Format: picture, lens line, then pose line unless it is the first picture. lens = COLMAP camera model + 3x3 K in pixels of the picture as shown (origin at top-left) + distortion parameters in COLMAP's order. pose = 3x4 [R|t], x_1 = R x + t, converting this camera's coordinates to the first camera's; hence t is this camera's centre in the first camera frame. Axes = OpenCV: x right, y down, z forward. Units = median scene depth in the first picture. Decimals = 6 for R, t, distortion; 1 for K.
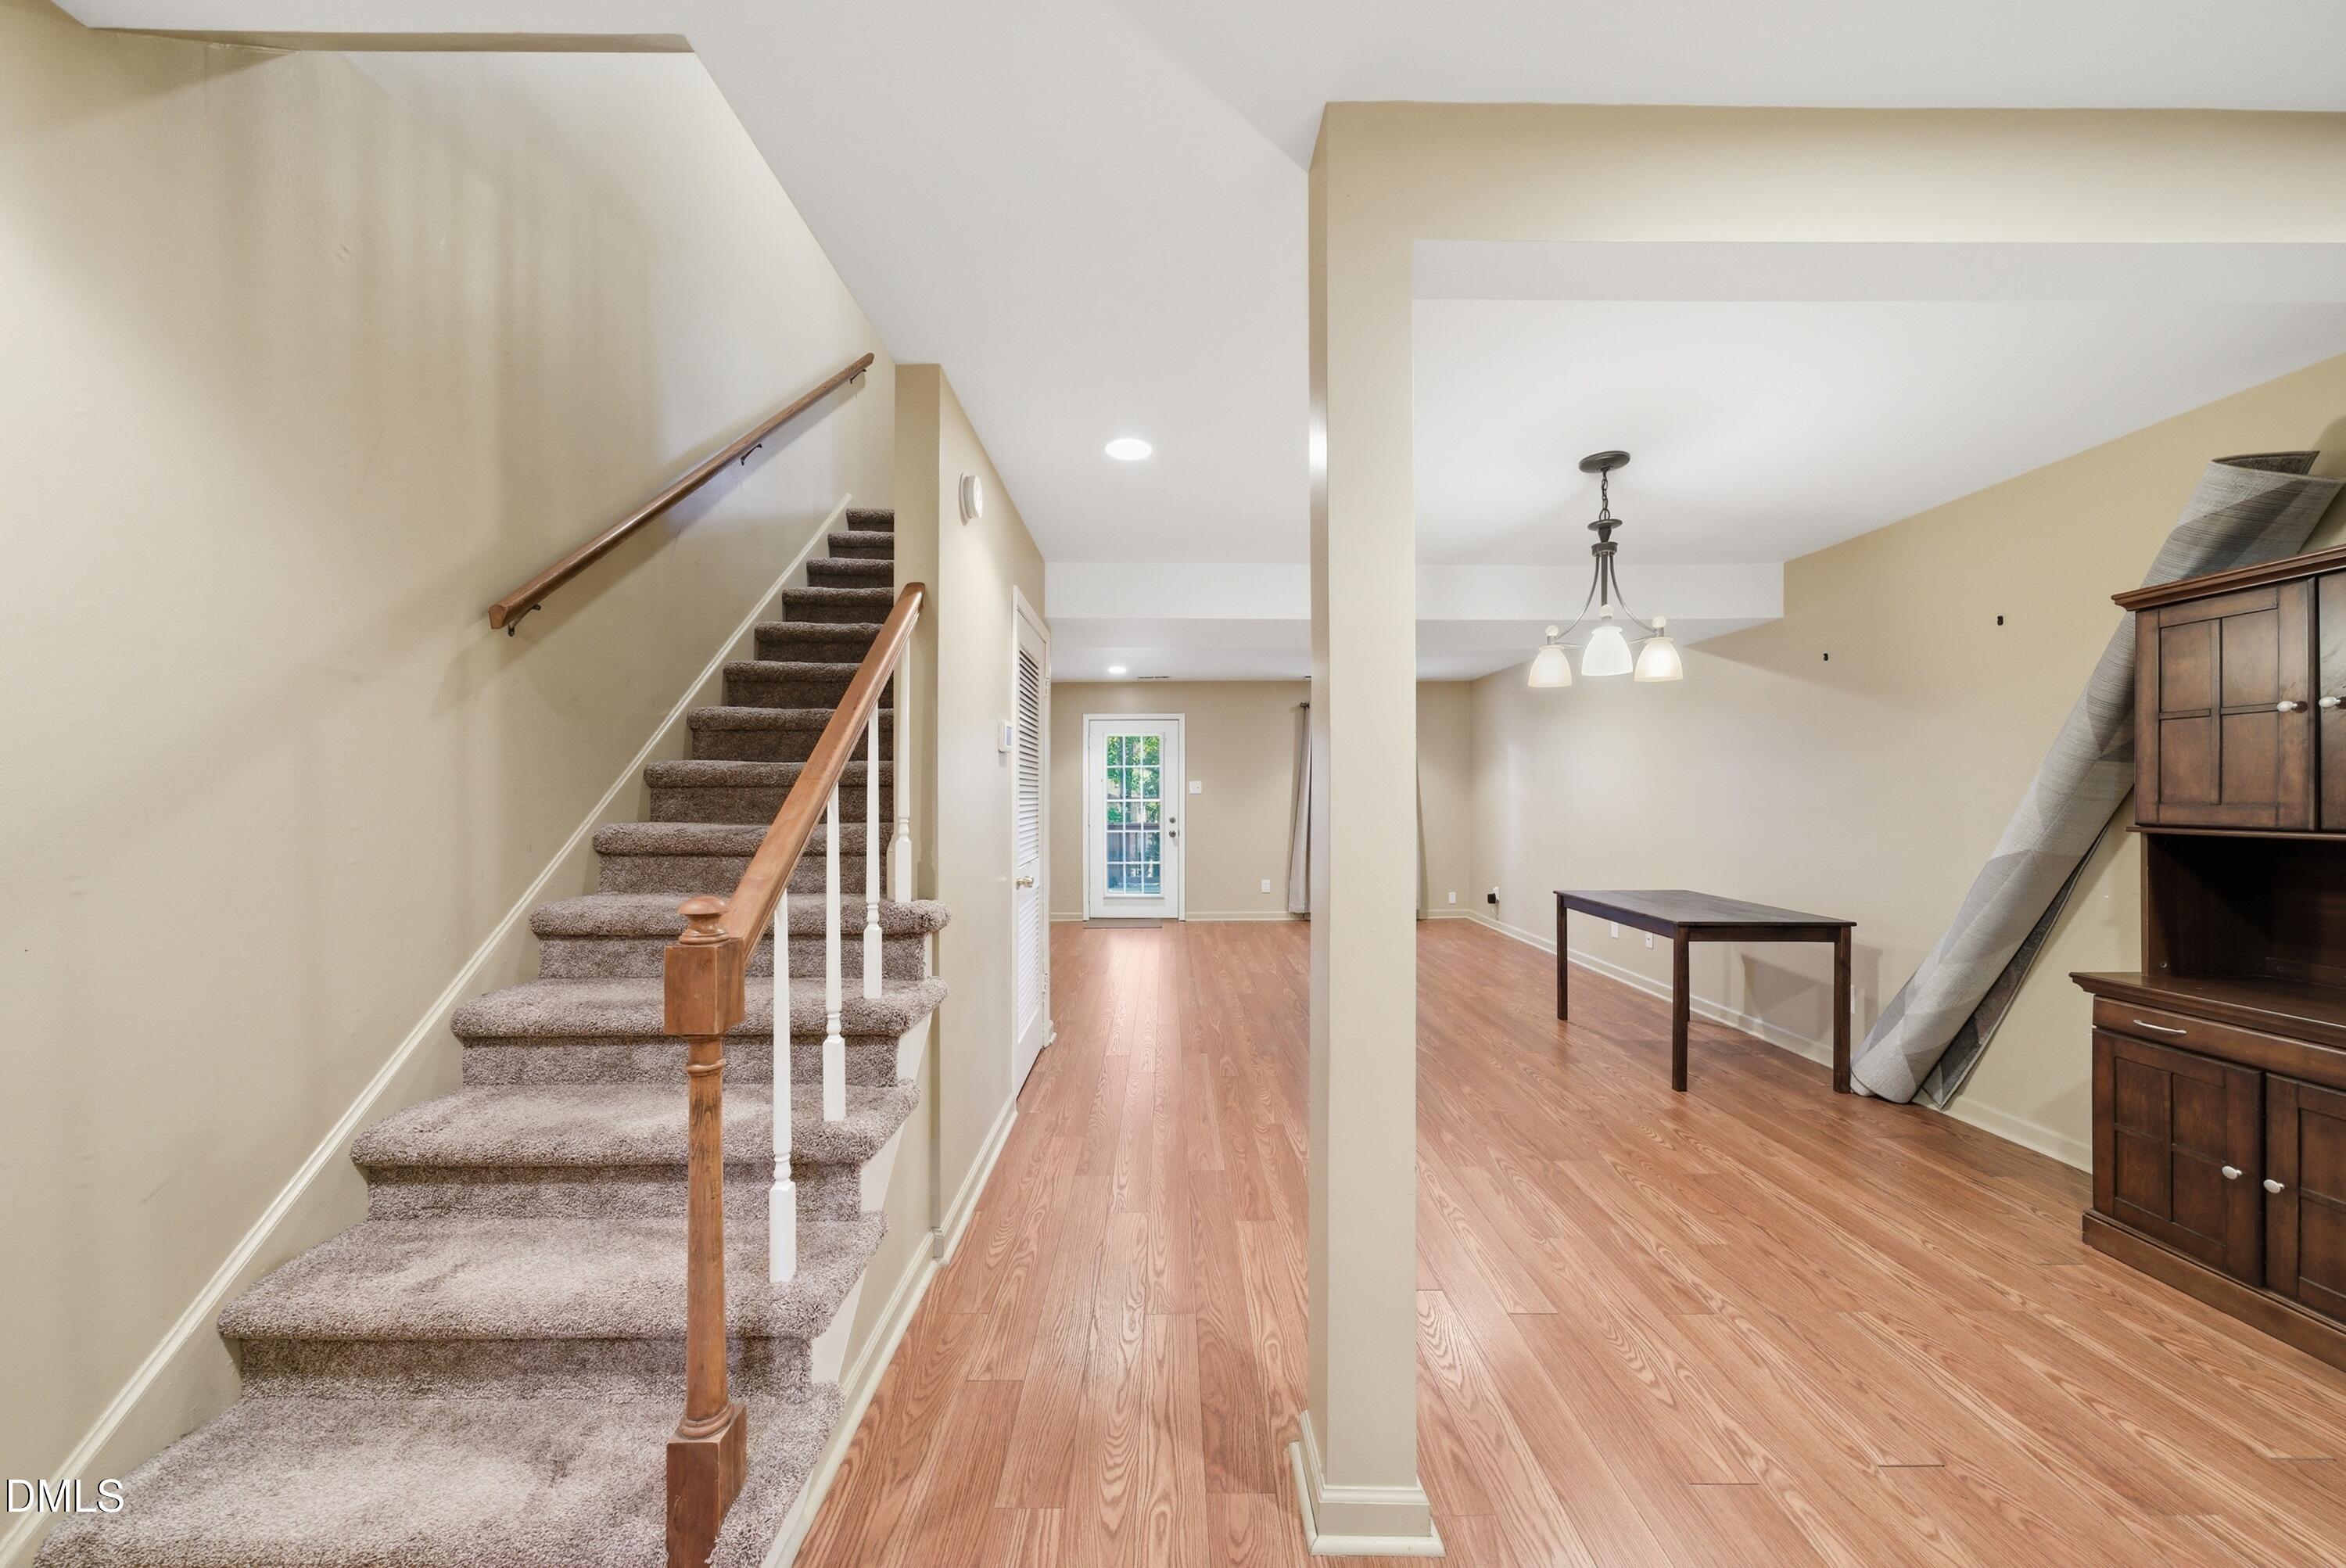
lens RADIAL K [[817.9, 0, 1173.6], [0, 817.9, 799.8], [0, 0, 1]] dist [0.000038, 0.000143]
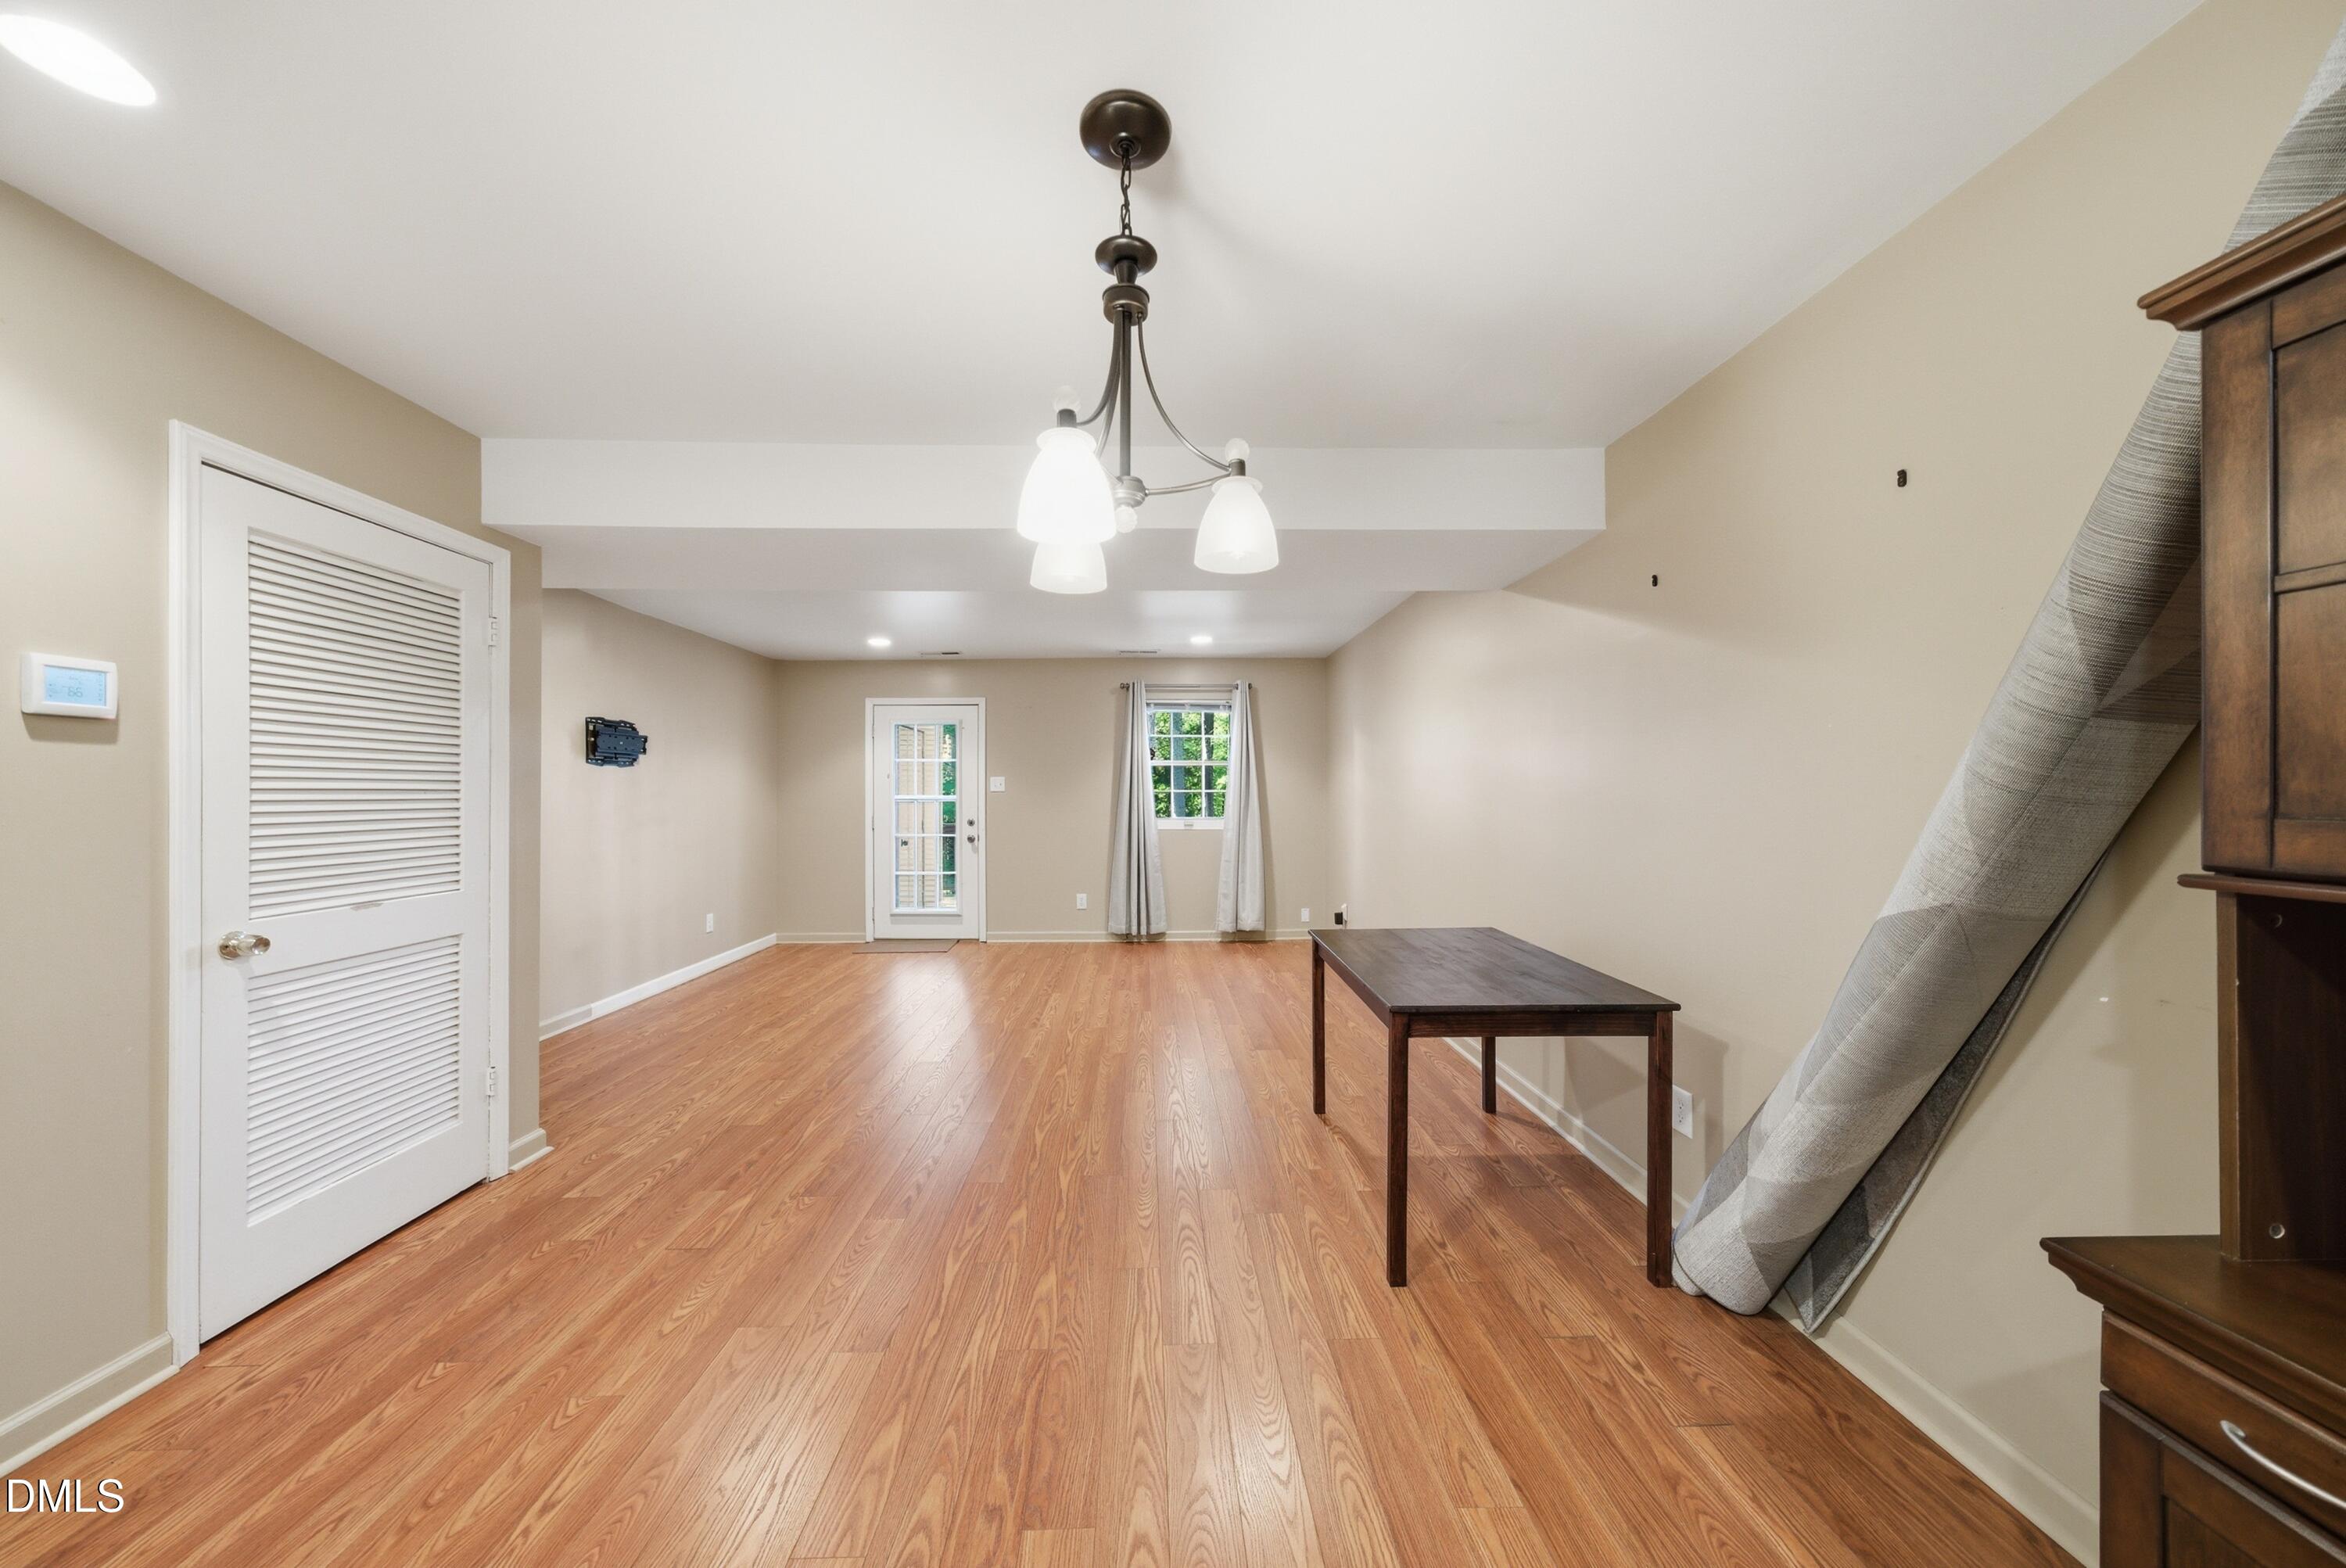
lens RADIAL K [[810.8, 0, 1166.8], [0, 810.8, 793.5], [0, 0, 1]] dist [-0.009199, 0.003285]
pose [[0.999758, -0.002004, 0.021920, 0.578043], [0.002079, 0.999992, -0.003394, -0.005354], [-0.021913, 0.003438, 0.999754, 0.538403]]
